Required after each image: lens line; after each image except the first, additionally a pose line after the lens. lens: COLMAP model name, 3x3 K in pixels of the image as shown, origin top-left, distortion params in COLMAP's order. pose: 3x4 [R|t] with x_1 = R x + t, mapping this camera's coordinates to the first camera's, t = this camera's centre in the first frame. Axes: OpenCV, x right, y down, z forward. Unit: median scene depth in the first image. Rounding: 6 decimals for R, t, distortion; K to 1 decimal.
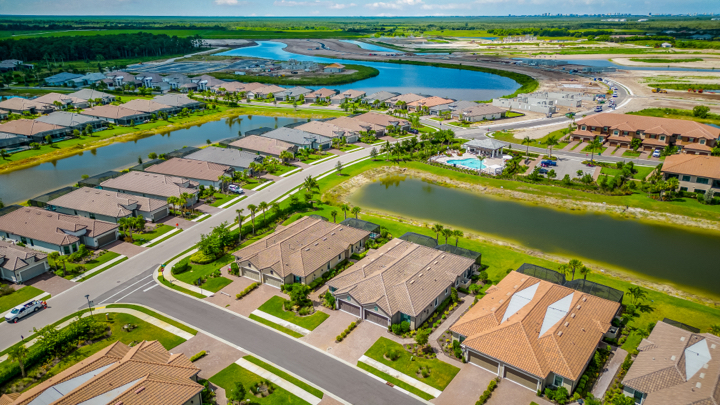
lens RADIAL K [[505.3, 0, 360.0], [0, 505.3, 202.5], [0, 0, 1]] dist [0.063558, -0.082264]
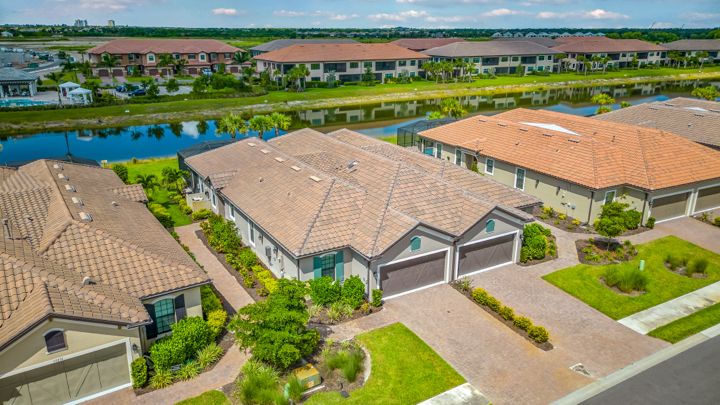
lens RADIAL K [[519.4, 0, 360.0], [0, 519.4, 202.5], [0, 0, 1]] dist [0.064442, -0.072745]
pose [[0.404718, -0.276470, 0.871646, -0.318215], [0.312178, 0.937708, 0.152475, 0.101581], [-0.859504, 0.210400, 0.465816, 0.863287]]
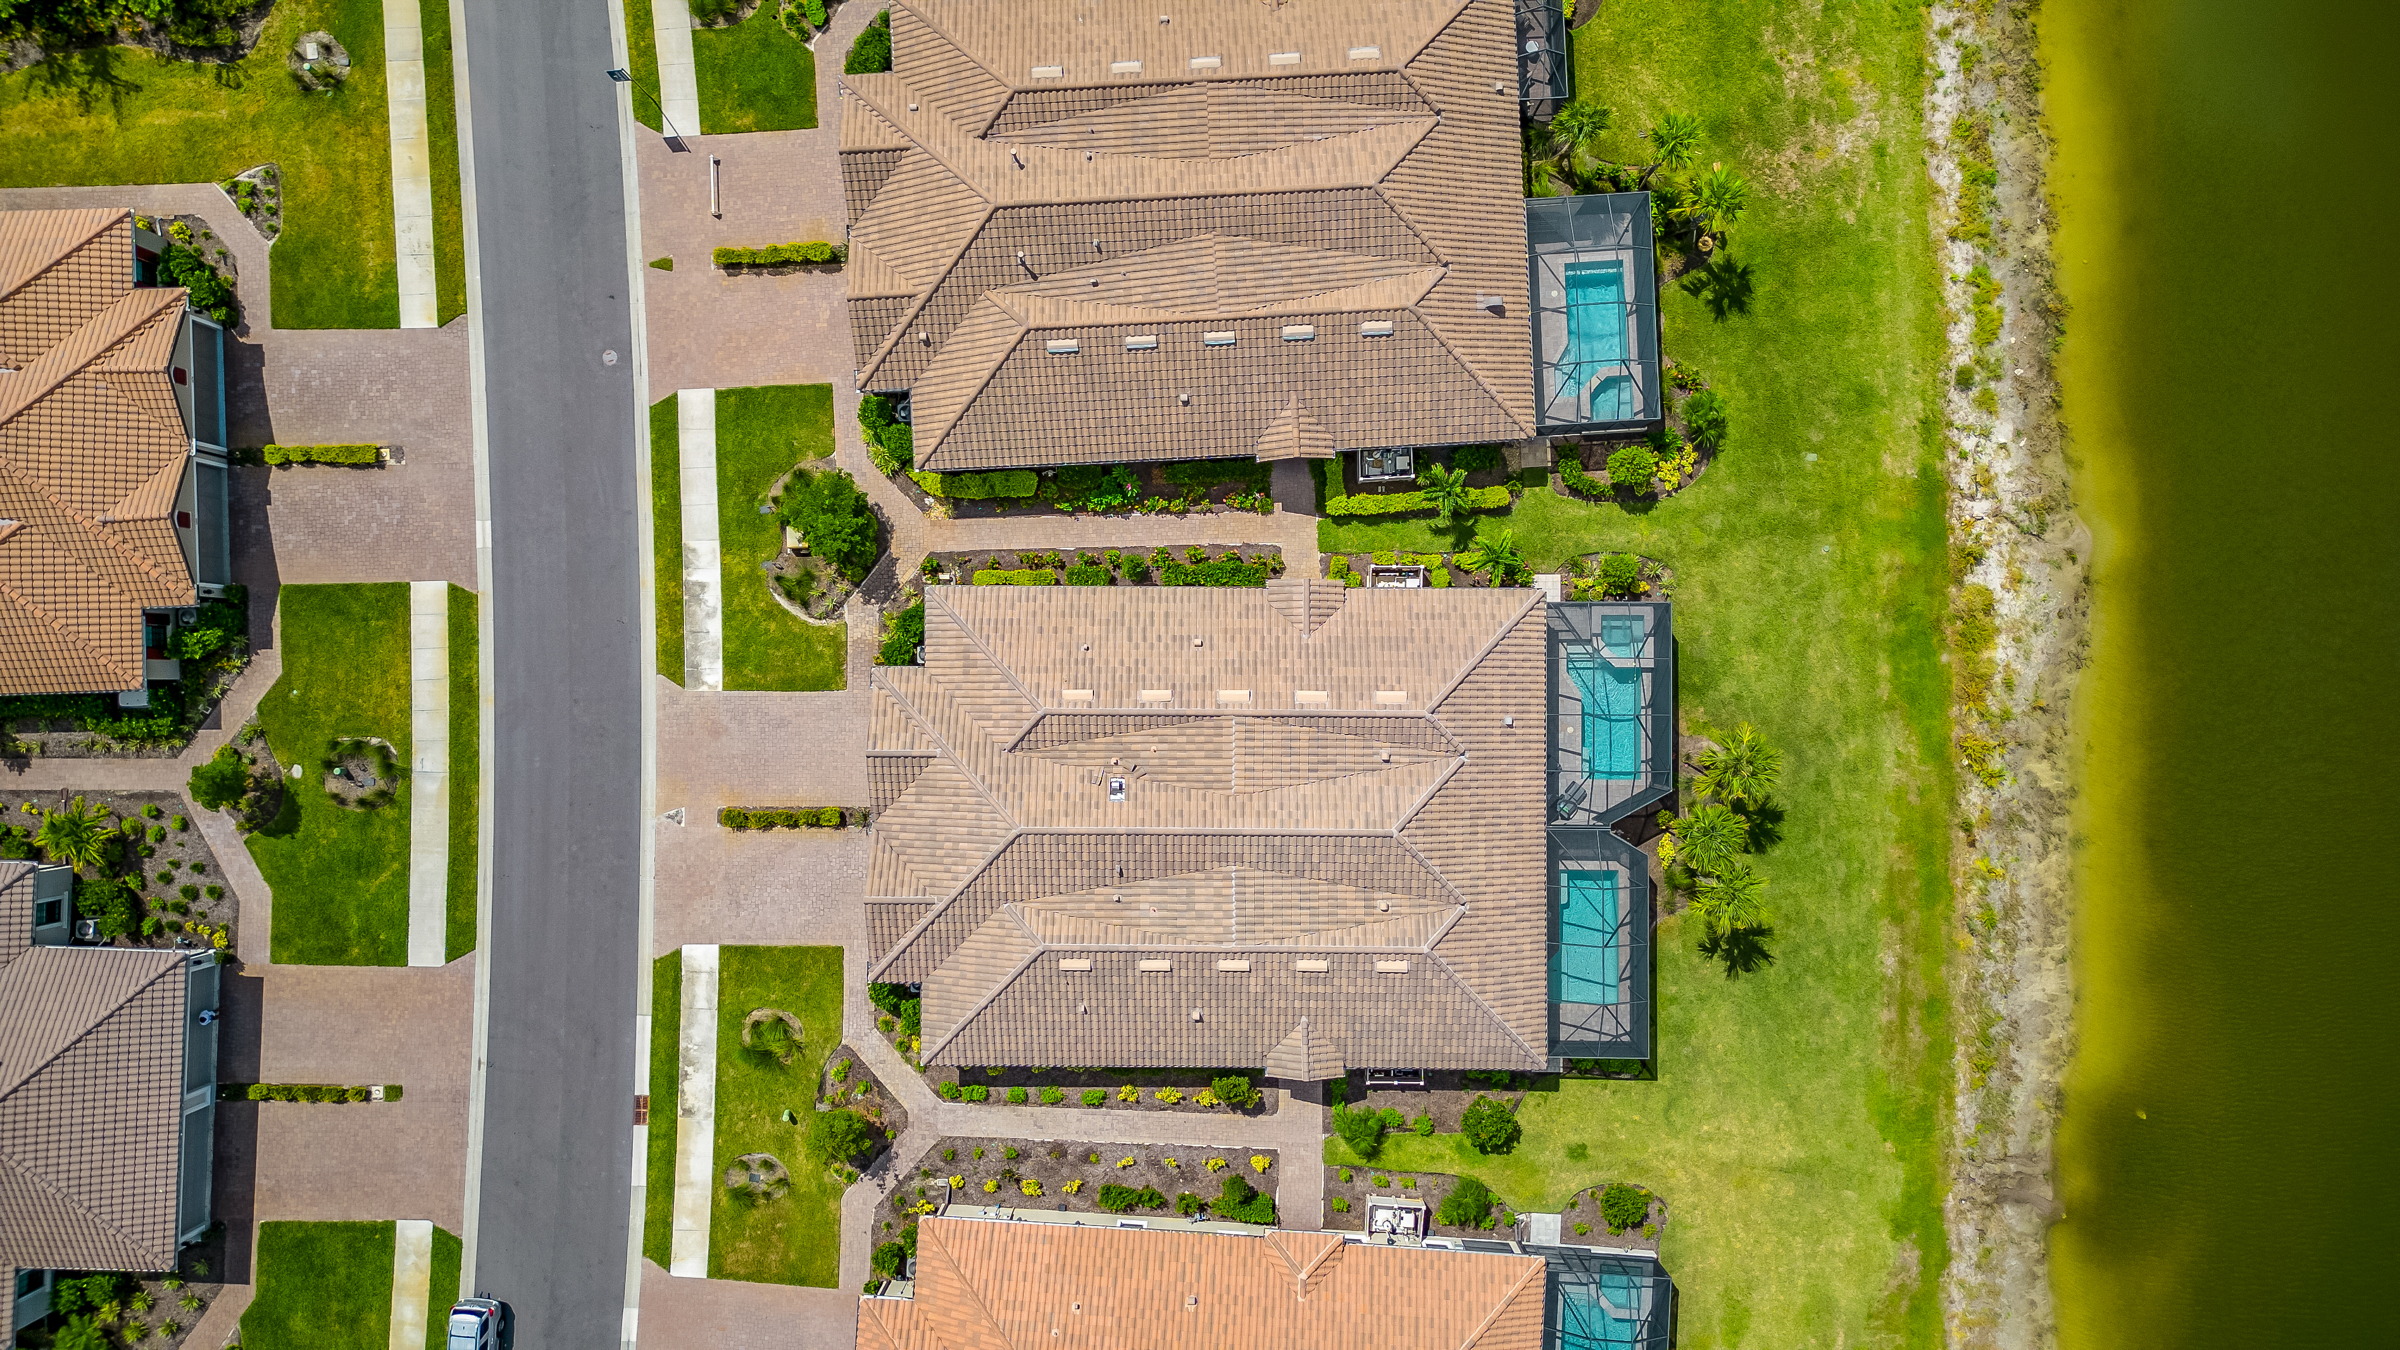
lens RADIAL K [[1684.3, 0, 1200.0], [0, 1684.3, 675.0], [0, 0, 1]] dist [0.063558, -0.082264]
pose [[0.570791, 0.821091, -0.002667, 0.032617], [-0.283127, 0.199866, 0.938026, -0.568120], [0.770738, -0.534662, 0.346555, 0.859391]]
